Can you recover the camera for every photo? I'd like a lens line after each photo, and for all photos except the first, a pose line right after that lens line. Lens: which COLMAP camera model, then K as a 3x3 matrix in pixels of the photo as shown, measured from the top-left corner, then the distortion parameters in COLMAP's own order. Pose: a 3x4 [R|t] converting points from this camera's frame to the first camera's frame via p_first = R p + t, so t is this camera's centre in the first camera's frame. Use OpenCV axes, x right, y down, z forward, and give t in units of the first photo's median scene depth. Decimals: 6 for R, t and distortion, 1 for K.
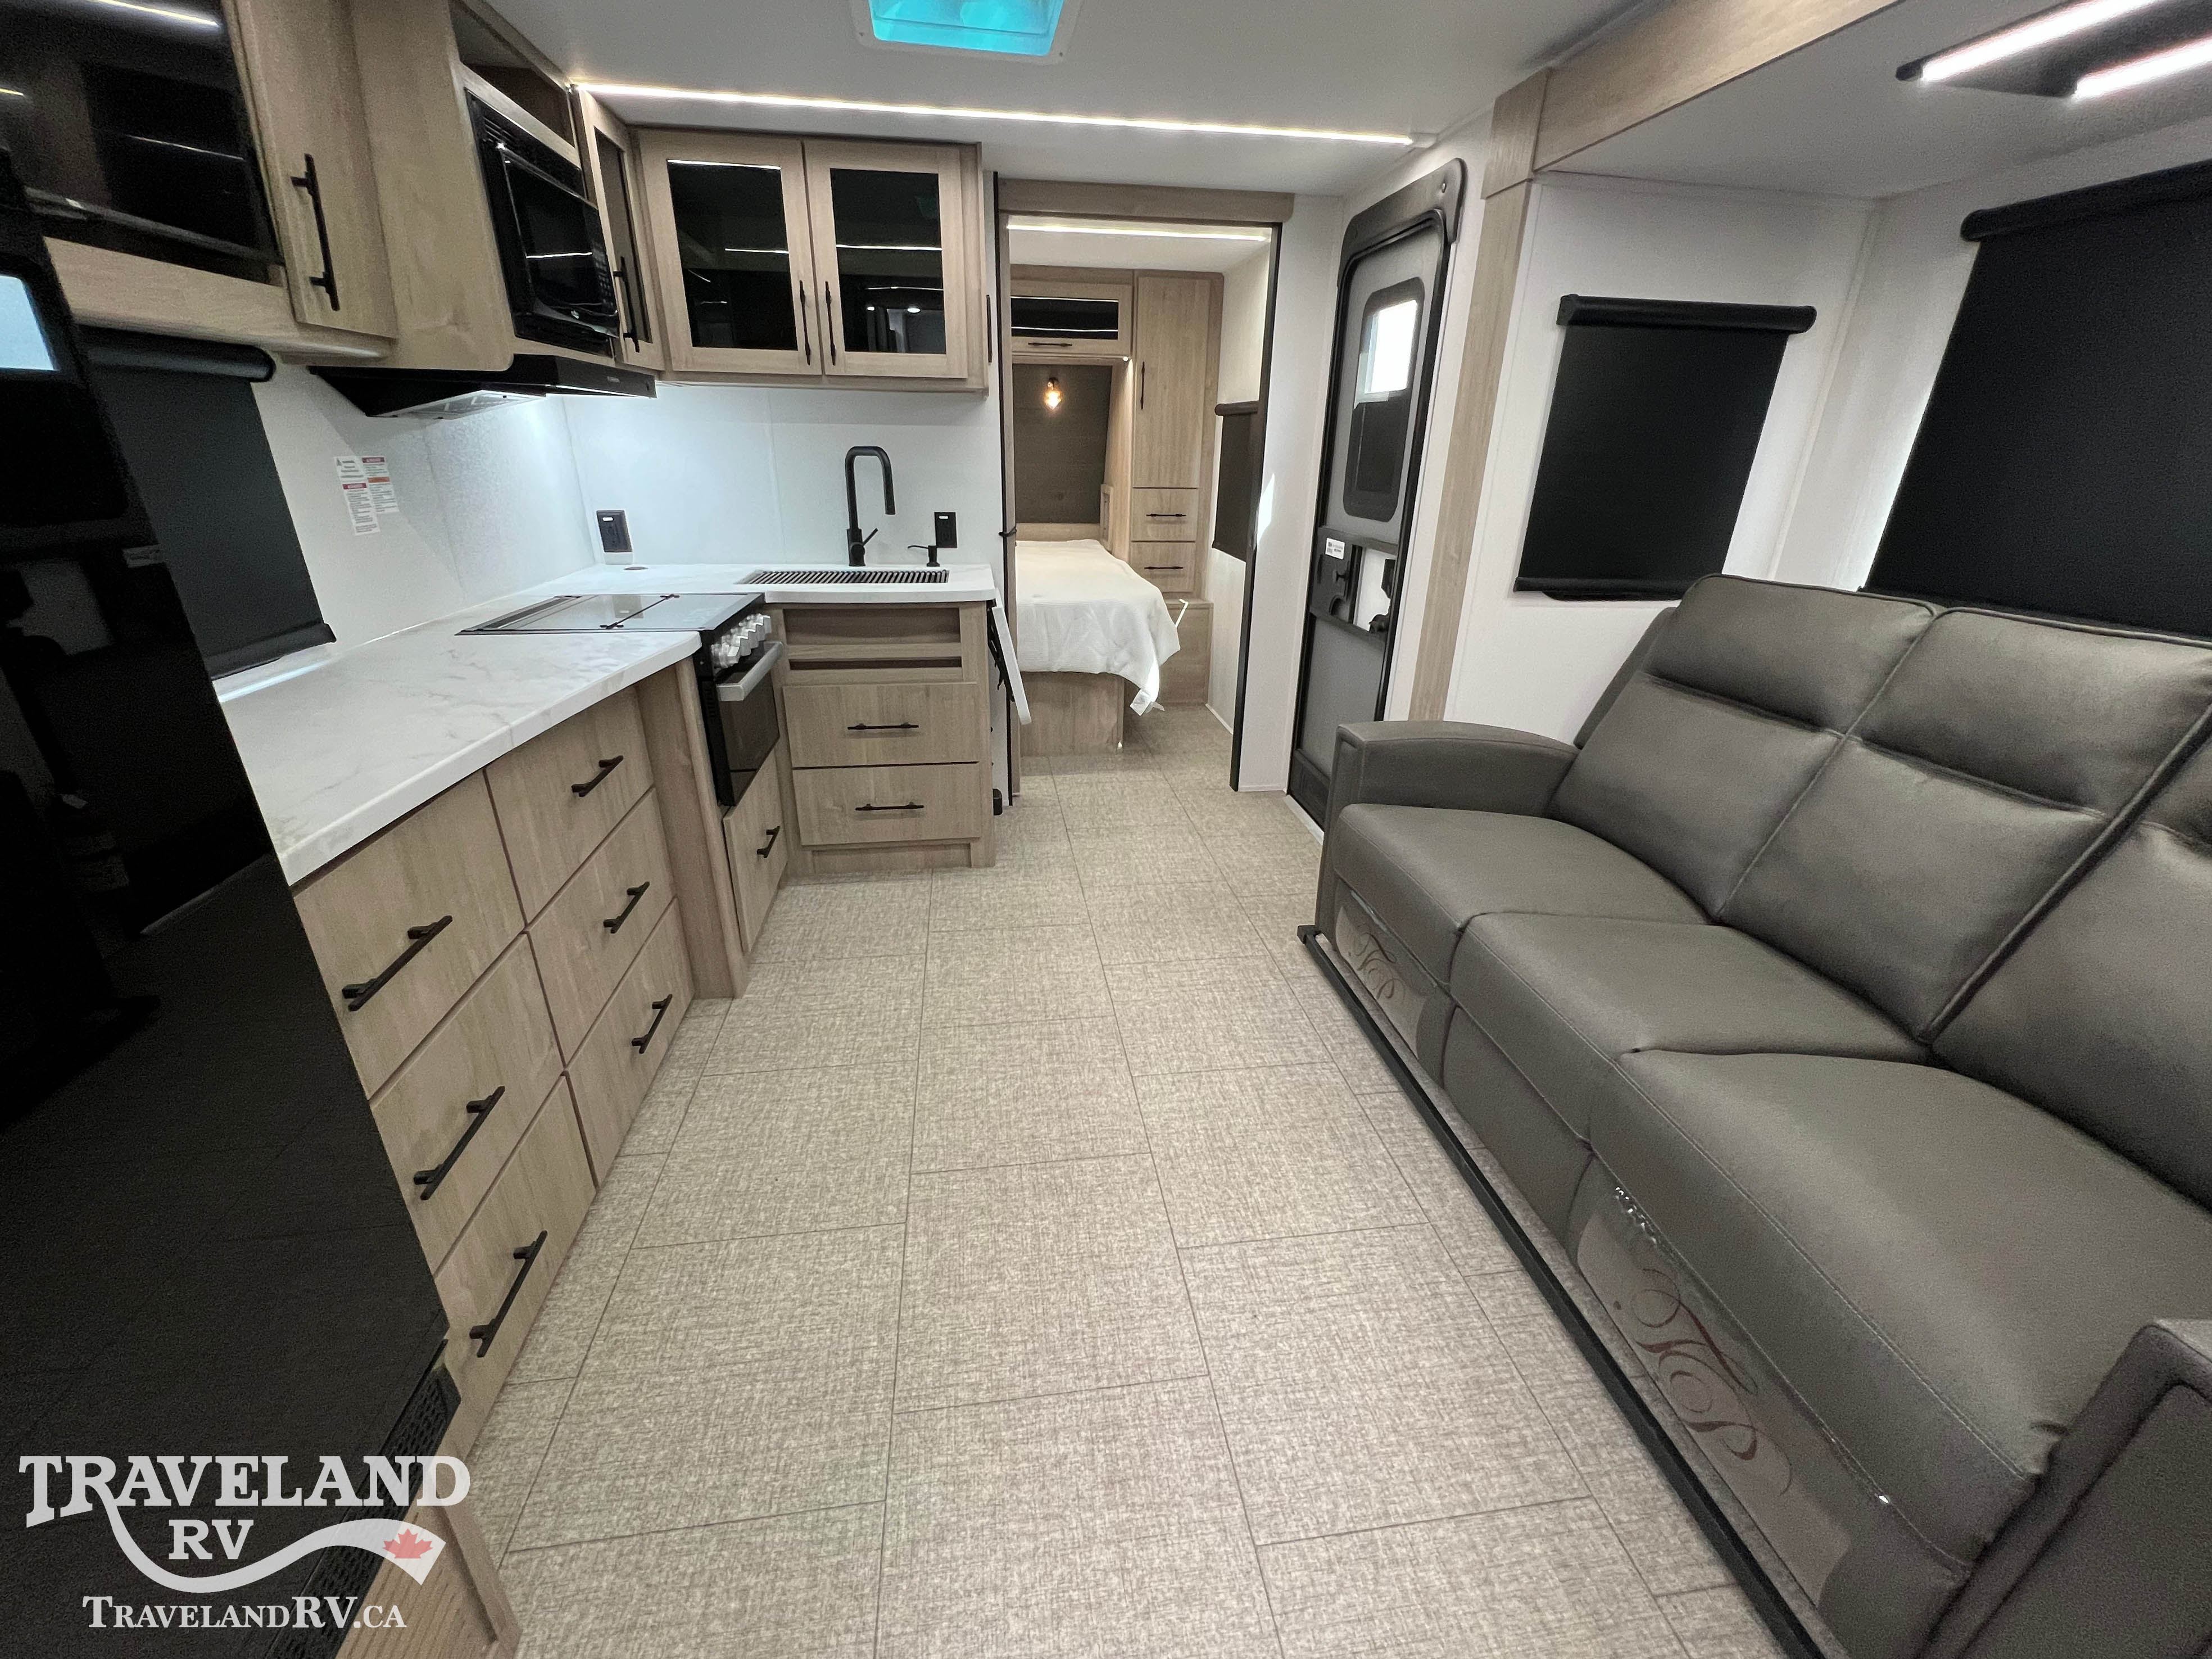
lens RADIAL K [[905.6, 0, 1098.3], [0, 905.6, 827.8], [0, 0, 1]] dist [-0.001333, -0.000515]
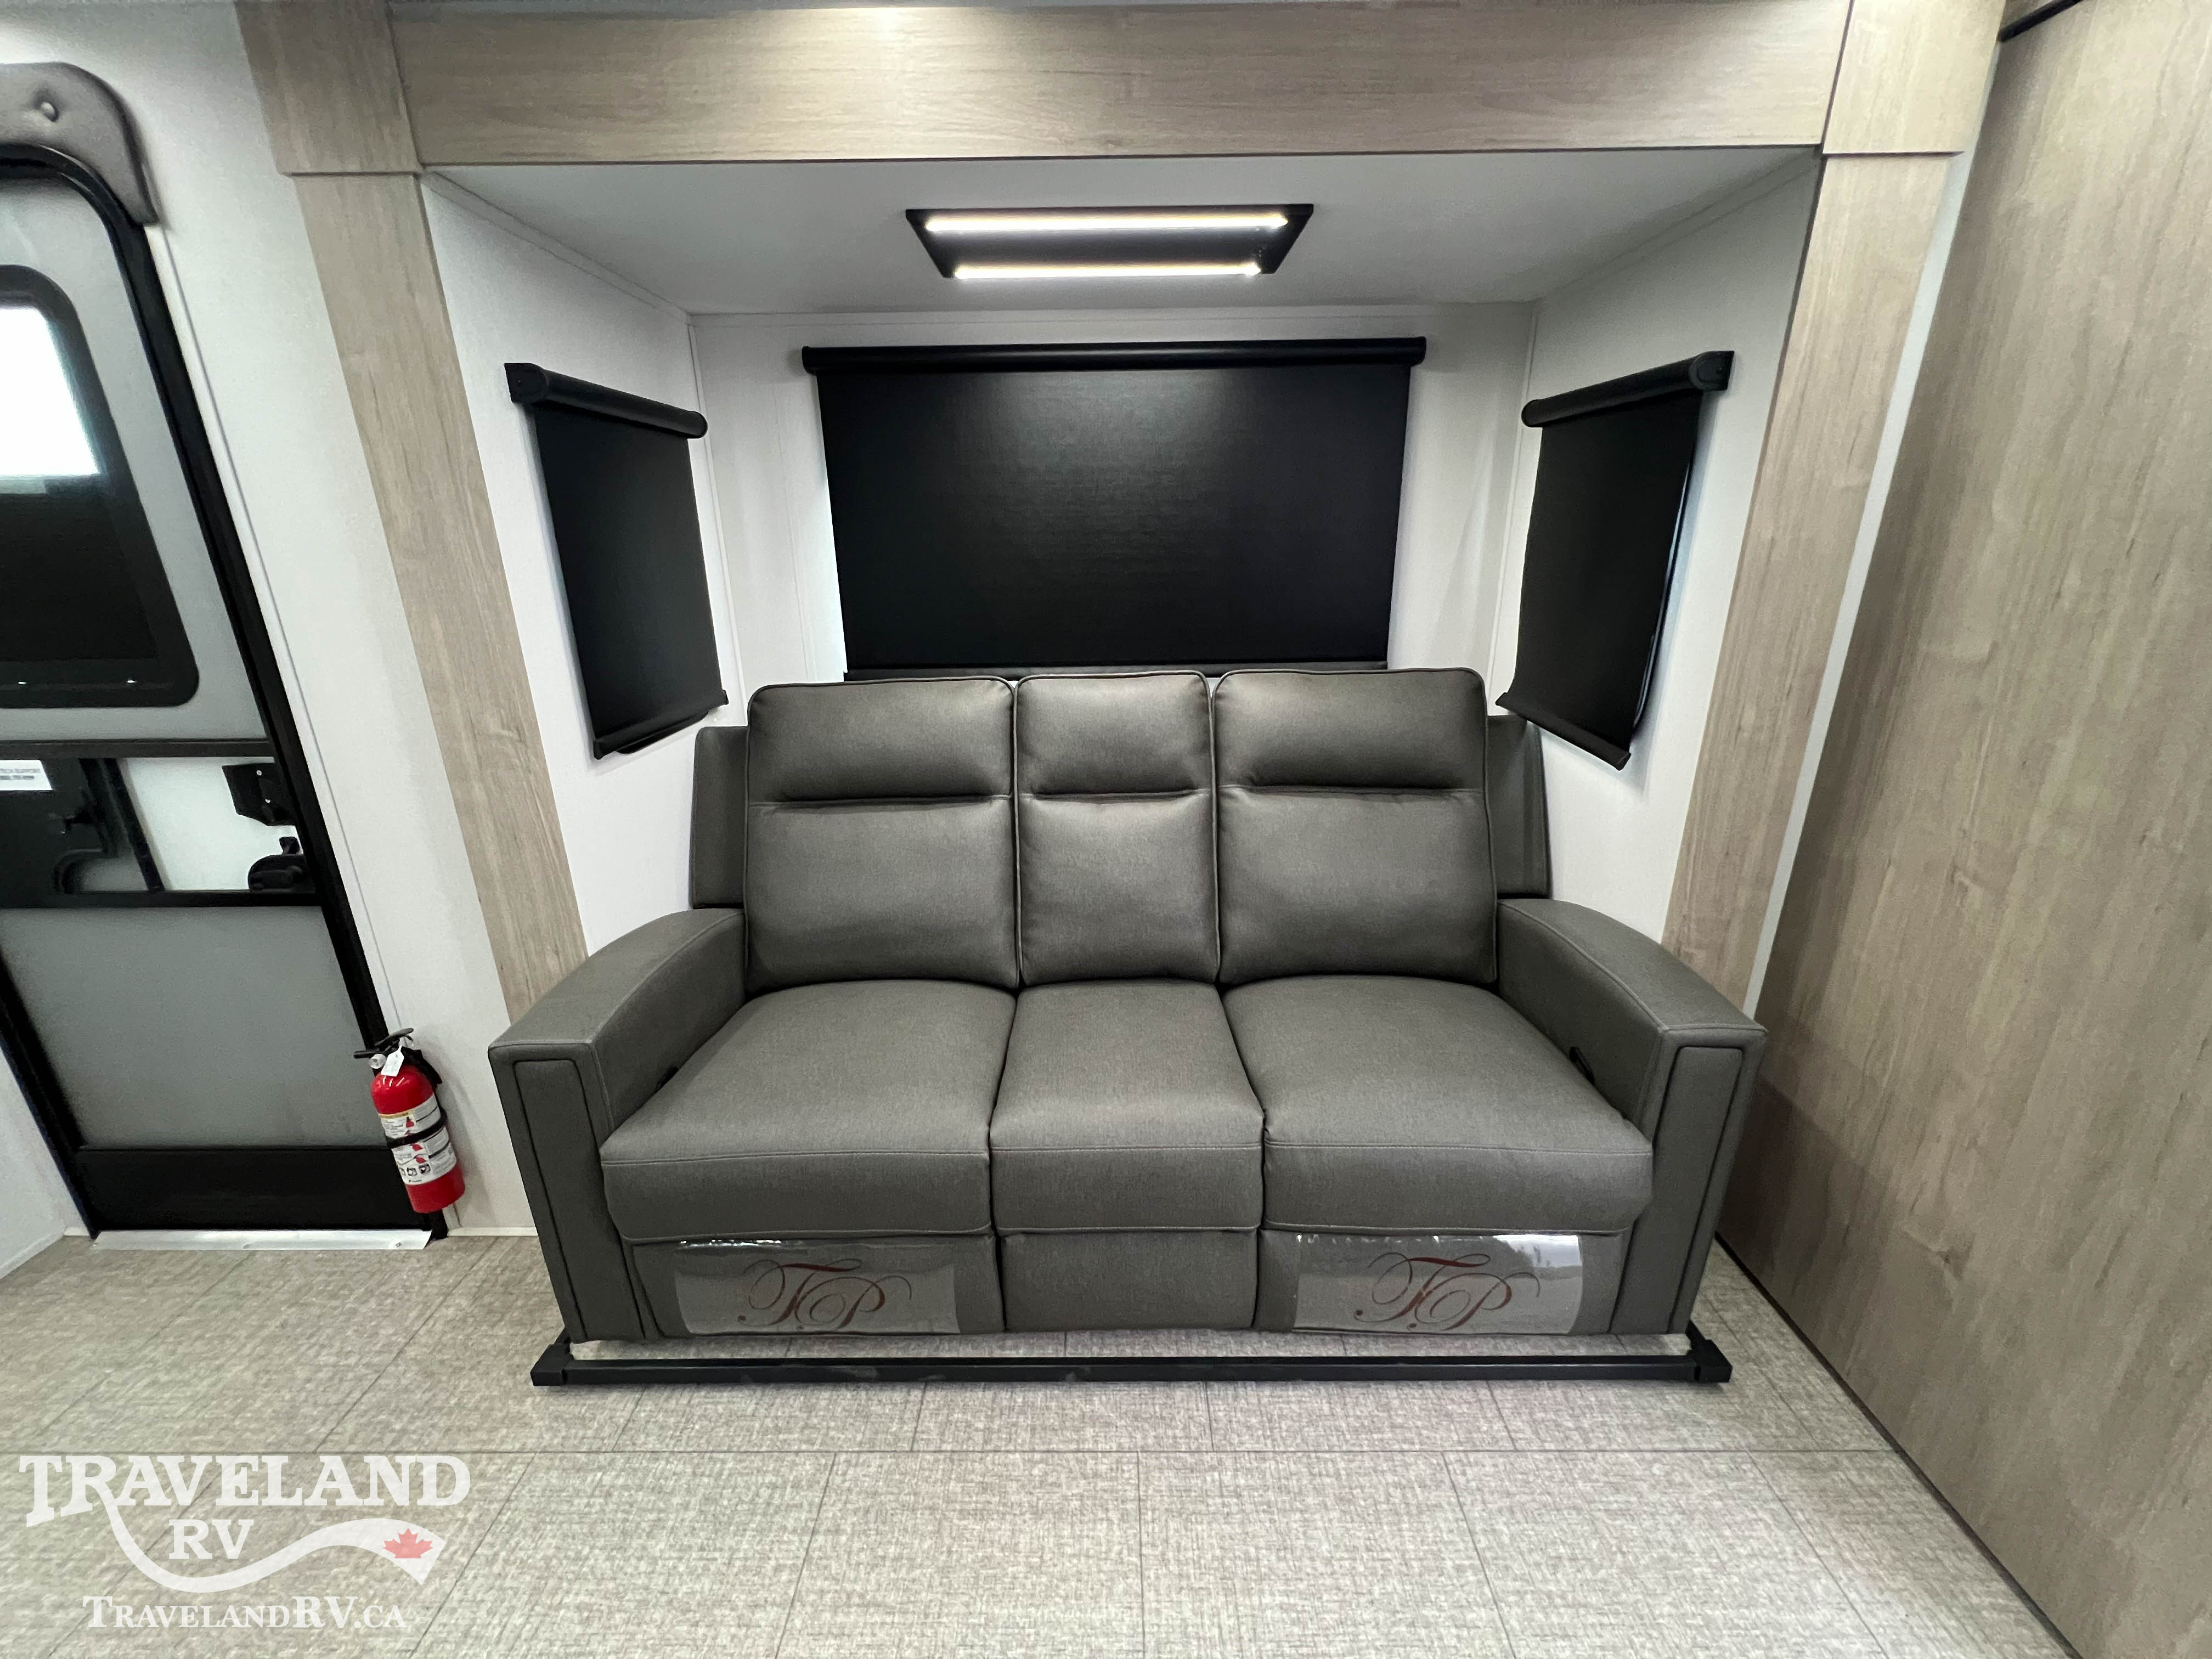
lens RADIAL K [[888.7, 0, 1102.0], [0, 888.7, 825.6], [0, 0, 1]] dist [-0.001311, 0.000214]
pose [[0.140674, -0.333011, 0.932370, -0.176832], [0.397508, 0.881494, 0.254865, -0.247989], [-0.906751, 0.334772, 0.256378, 0.495133]]
